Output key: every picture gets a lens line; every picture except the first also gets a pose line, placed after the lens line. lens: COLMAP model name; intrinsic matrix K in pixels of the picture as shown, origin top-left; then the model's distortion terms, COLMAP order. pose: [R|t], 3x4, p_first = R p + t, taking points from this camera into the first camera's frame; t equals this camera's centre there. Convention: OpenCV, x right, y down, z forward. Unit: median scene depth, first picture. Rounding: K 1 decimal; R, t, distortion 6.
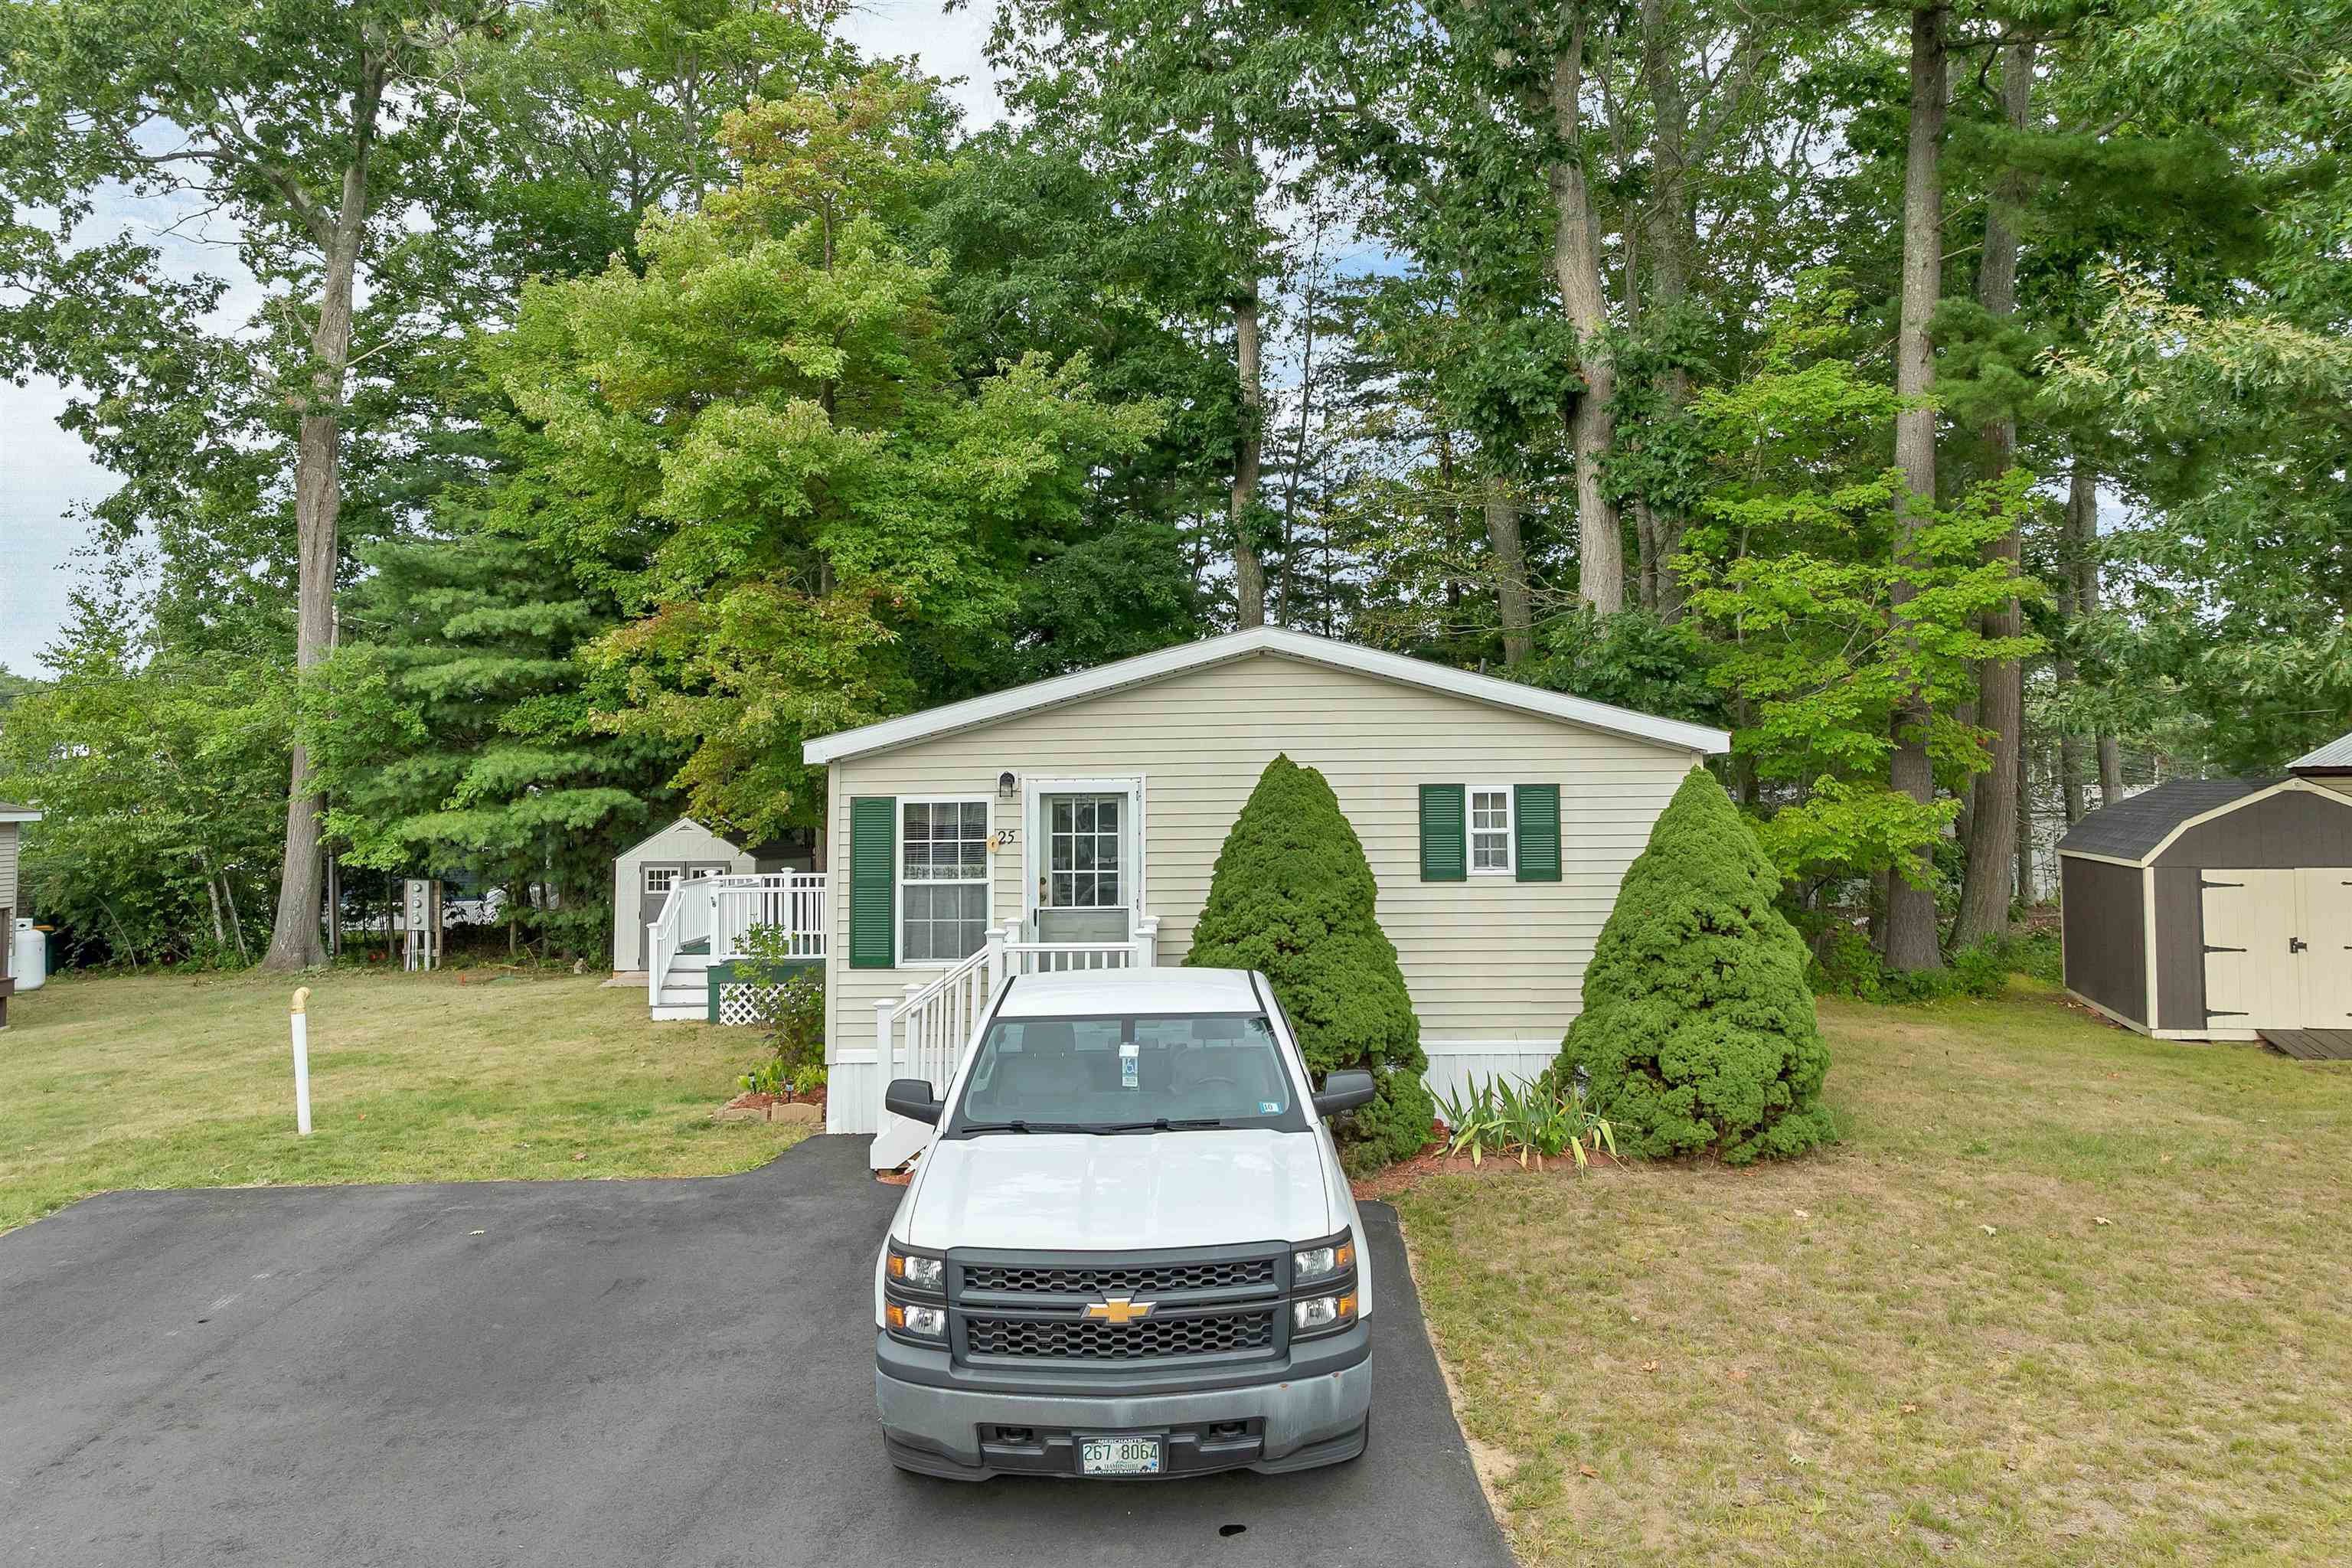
lens RADIAL K [[1739.2, 0, 1194.3], [0, 1739.2, 669.1], [0, 0, 1]] dist [-0.040755, -0.001298]
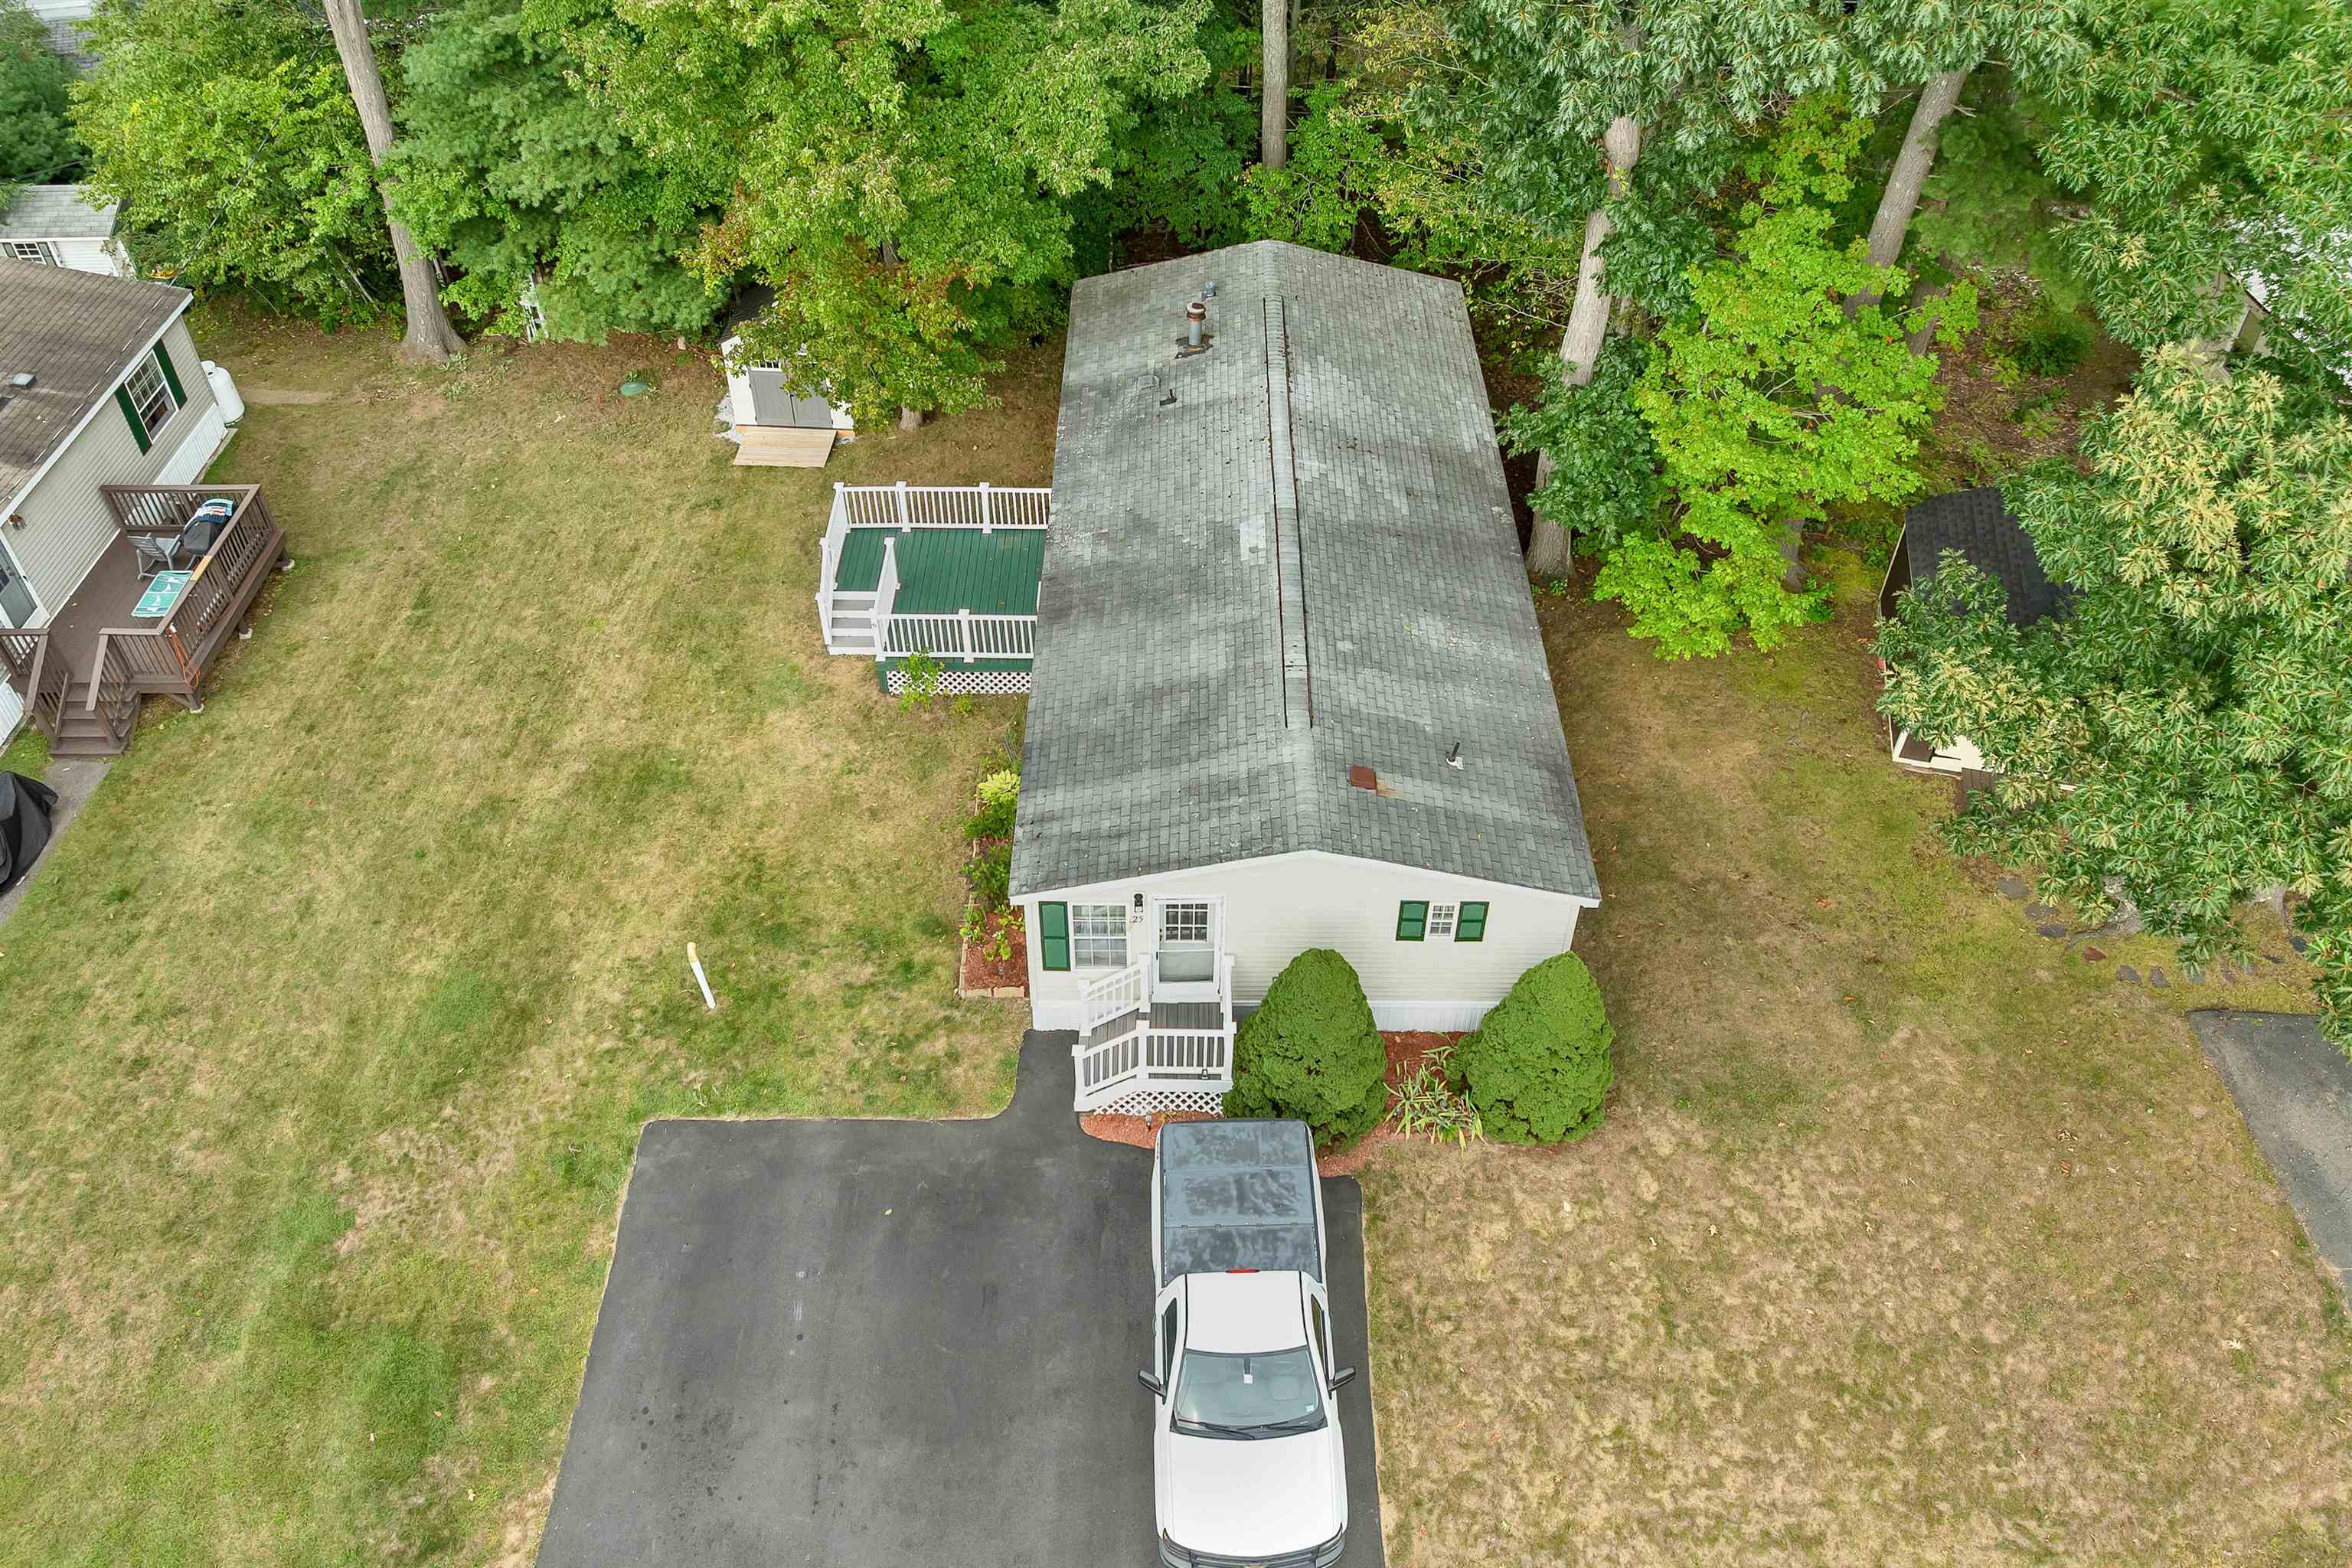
lens RADIAL K [[1739.2, 0, 1194.3], [0, 1739.2, 669.1], [0, 0, 1]] dist [-0.040755, -0.001298]
pose [[0.999696, -0.001307, 0.024605, -0.096364], [-0.016675, 0.699261, 0.714672, -1.208638], [-0.018139, -0.714865, 0.699027, 0.054206]]
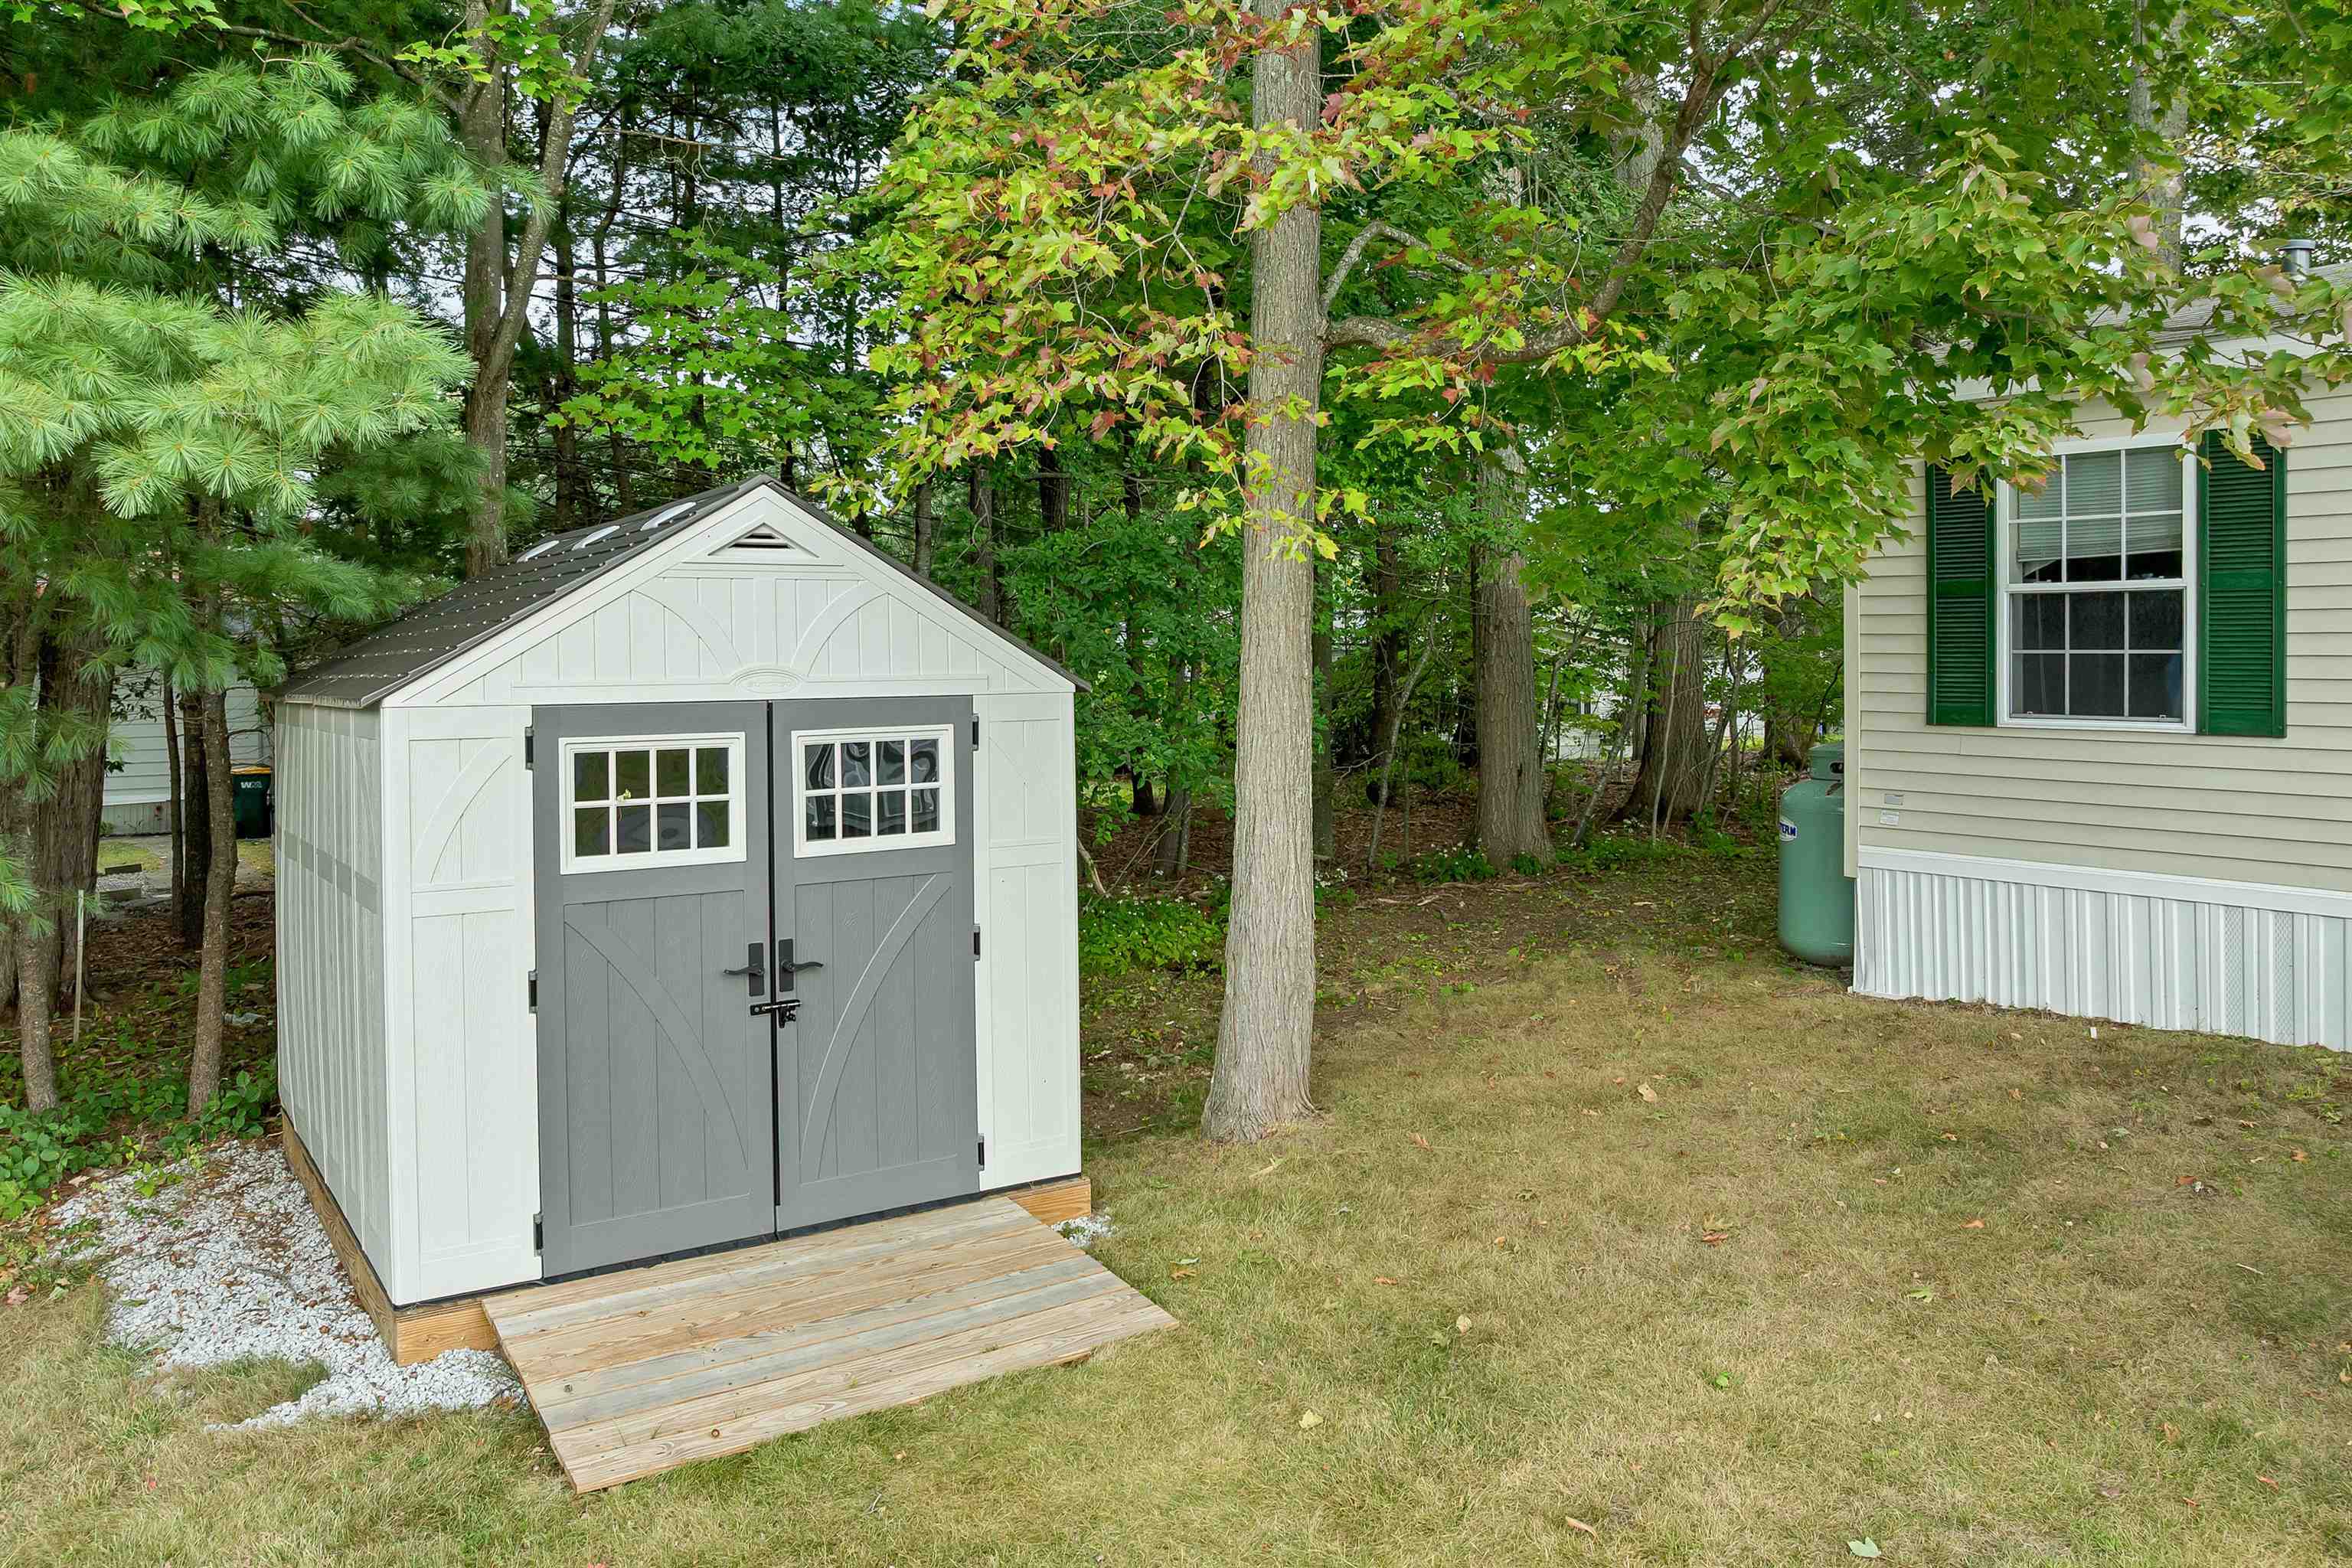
lens RADIAL K [[1739.2, 0, 1194.3], [0, 1739.2, 669.1], [0, 0, 1]] dist [-0.040755, -0.001298]
pose [[0.780592, -0.006882, 0.625003, -0.804823], [-0.043544, 0.996911, 0.065362, 0.193206], [-0.623522, -0.078236, 0.777881, 1.703208]]
